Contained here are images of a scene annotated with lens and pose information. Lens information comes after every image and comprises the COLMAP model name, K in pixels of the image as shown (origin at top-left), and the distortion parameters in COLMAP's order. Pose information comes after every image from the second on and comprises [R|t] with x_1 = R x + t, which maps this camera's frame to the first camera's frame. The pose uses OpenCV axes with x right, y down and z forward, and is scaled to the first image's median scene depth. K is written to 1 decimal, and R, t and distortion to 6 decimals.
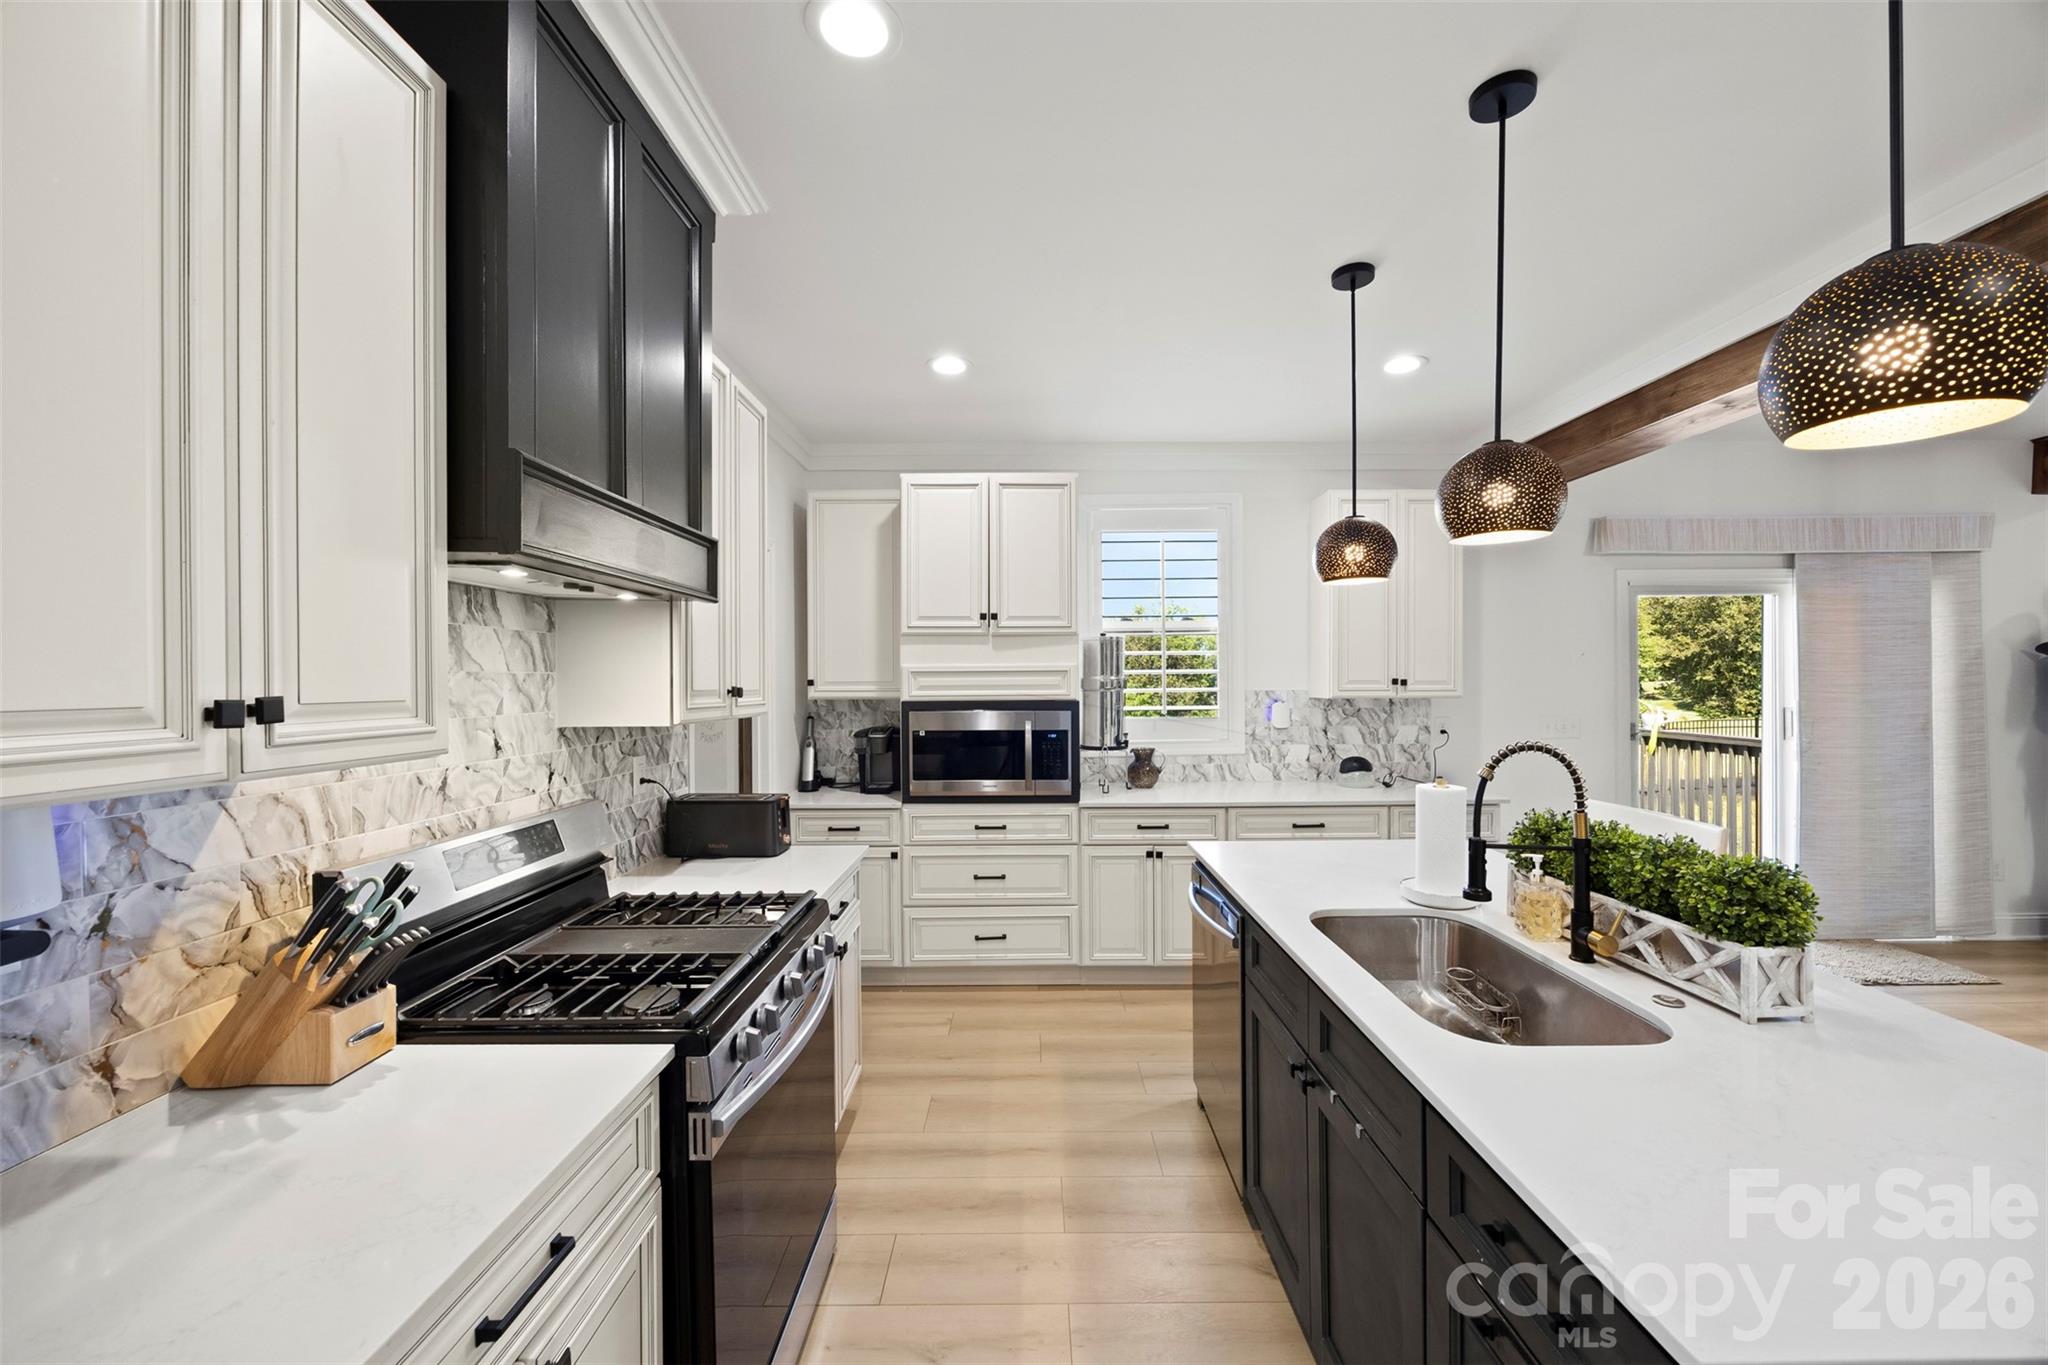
lens RADIAL K [[791.0, 0, 1025.7], [0, 791.0, 674.7], [0, 0, 1]] dist [-0.000989, -0.000205]
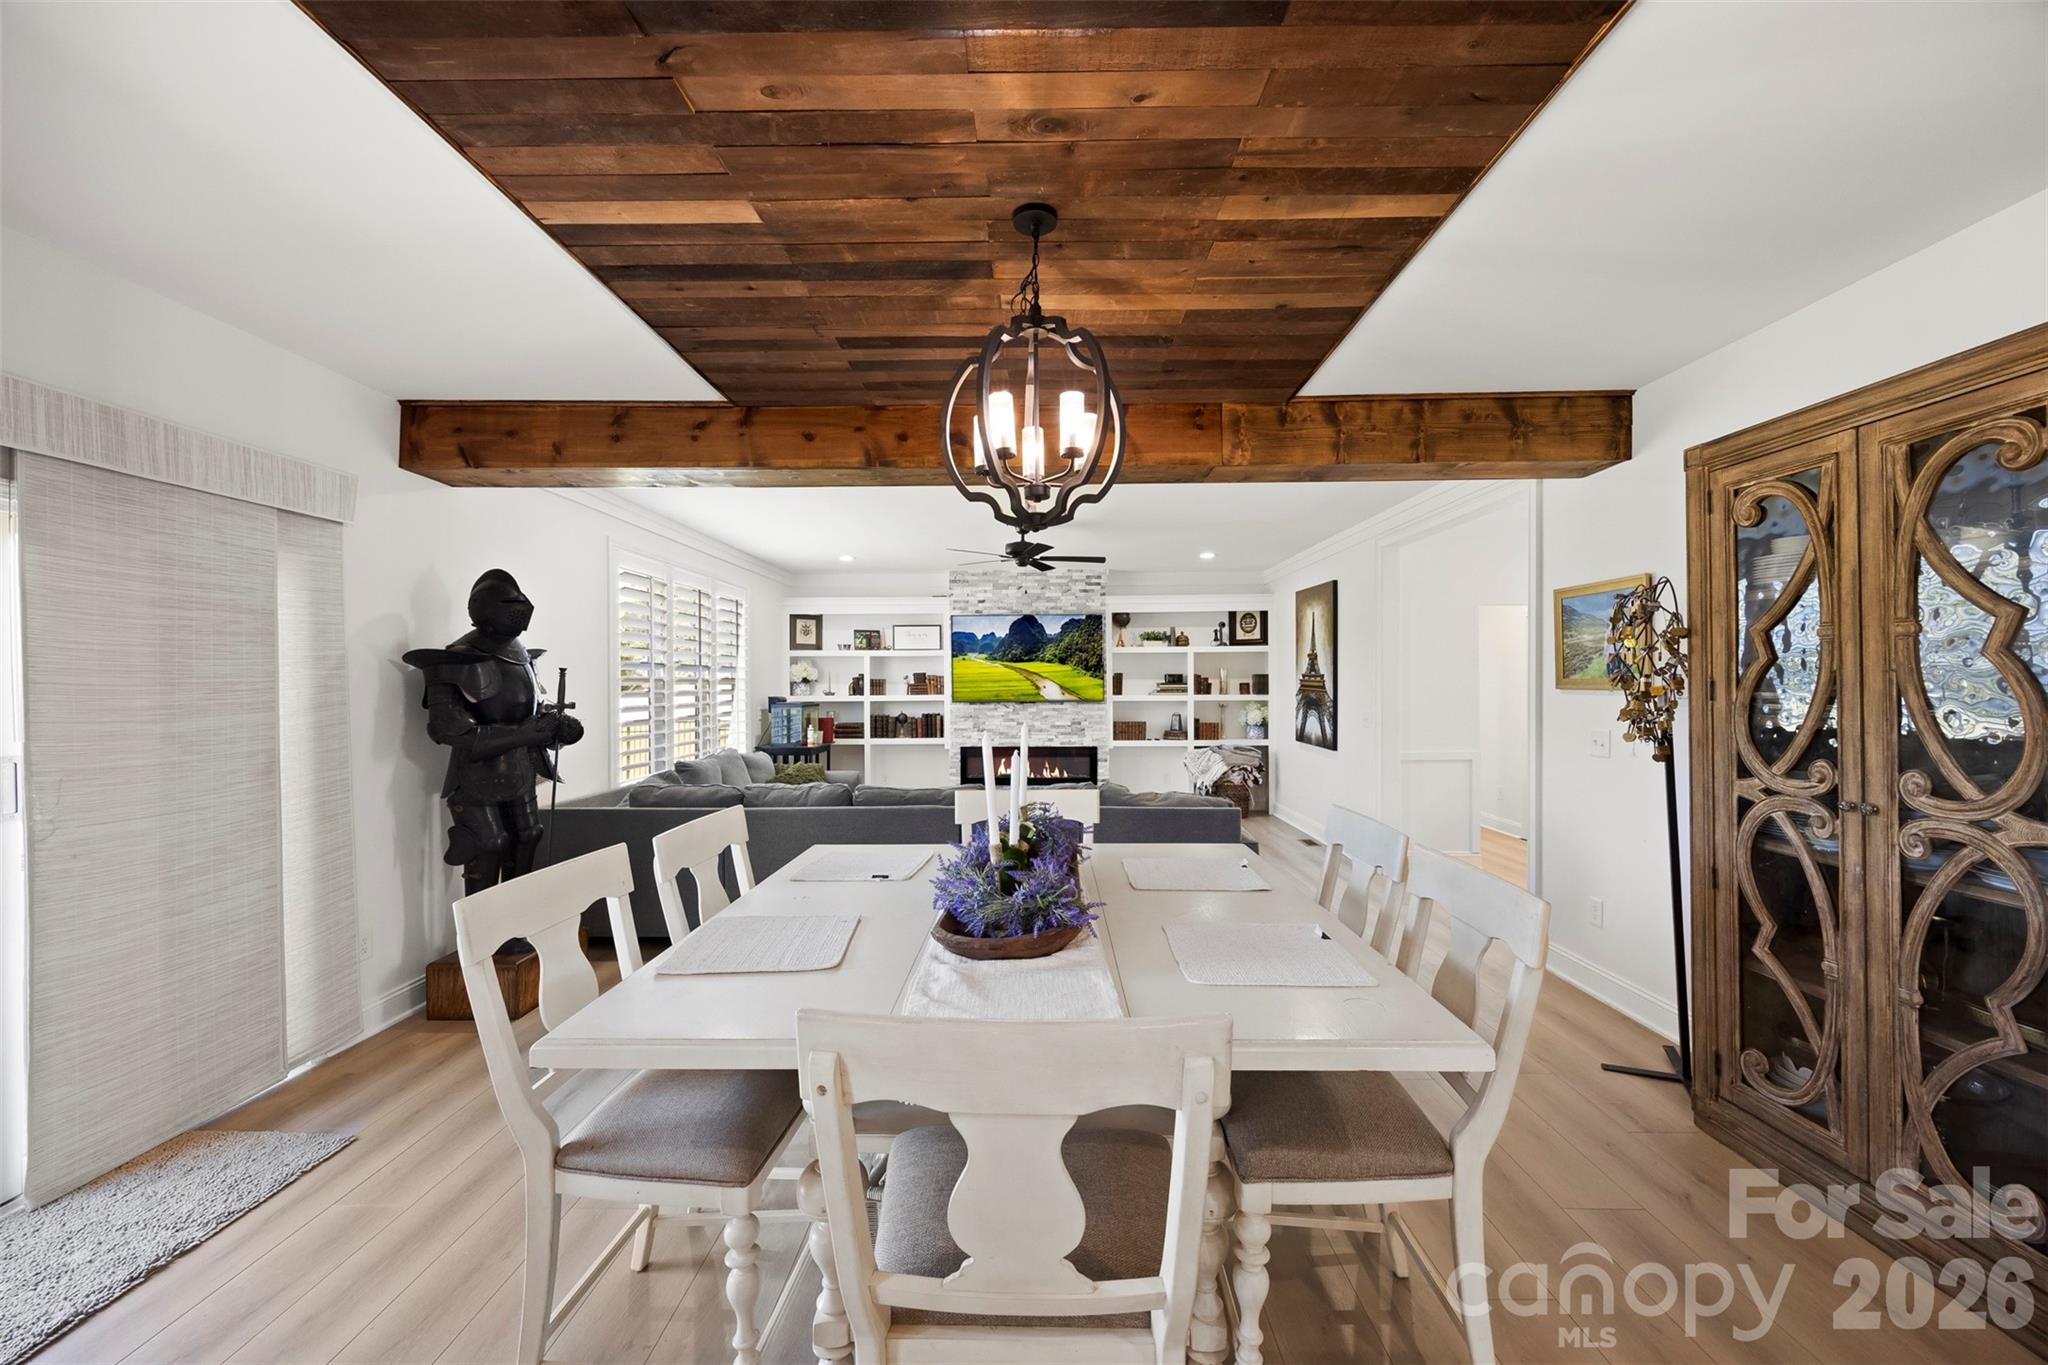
lens RADIAL K [[791.0, 0, 1034.2], [0, 791.0, 689.0], [0, 0, 1]] dist [-0.000989, -0.000205]
pose [[0.013231, 0.001193, 0.999912, 0.479465], [0.007570, 0.999971, -0.001294, 0.004381], [-0.999884, 0.007586, 0.013222, 0.344146]]
